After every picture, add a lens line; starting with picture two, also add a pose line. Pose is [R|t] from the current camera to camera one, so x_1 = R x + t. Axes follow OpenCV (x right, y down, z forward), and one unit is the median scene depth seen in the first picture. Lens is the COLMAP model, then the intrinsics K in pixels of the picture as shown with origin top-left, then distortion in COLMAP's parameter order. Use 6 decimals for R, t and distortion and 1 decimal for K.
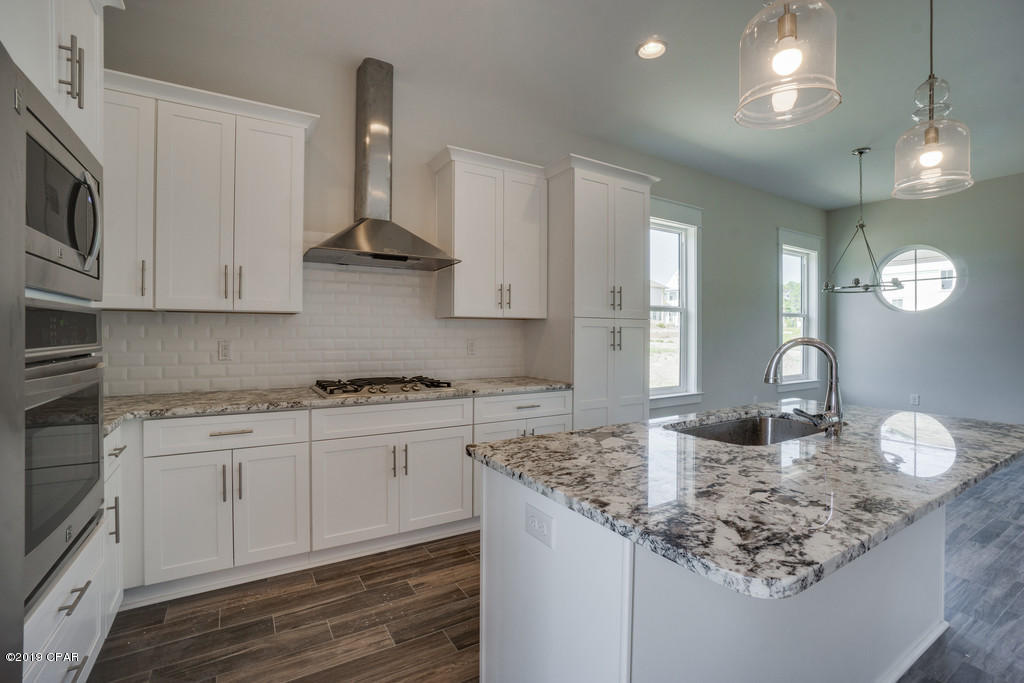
lens RADIAL K [[448.4, 0, 510.5], [0, 448.4, 337.1], [0, 0, 1]] dist [0.002497, -0.000118]
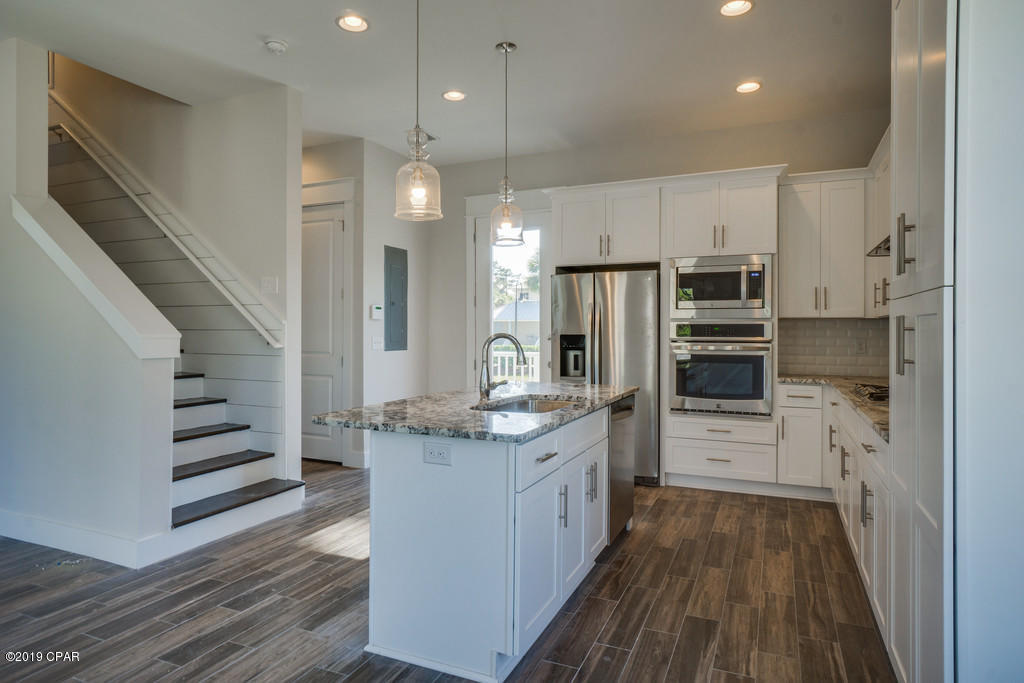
lens RADIAL K [[597.4, 0, 513.6], [0, 597.4, 335.8], [0, 0, 1]] dist [-0.009895, 0.002534]
pose [[-0.819991, -0.007810, -0.572323, 1.300812], [-0.008315, 0.999964, -0.001732, -0.001709], [0.572316, 0.003339, -0.820027, 1.961374]]
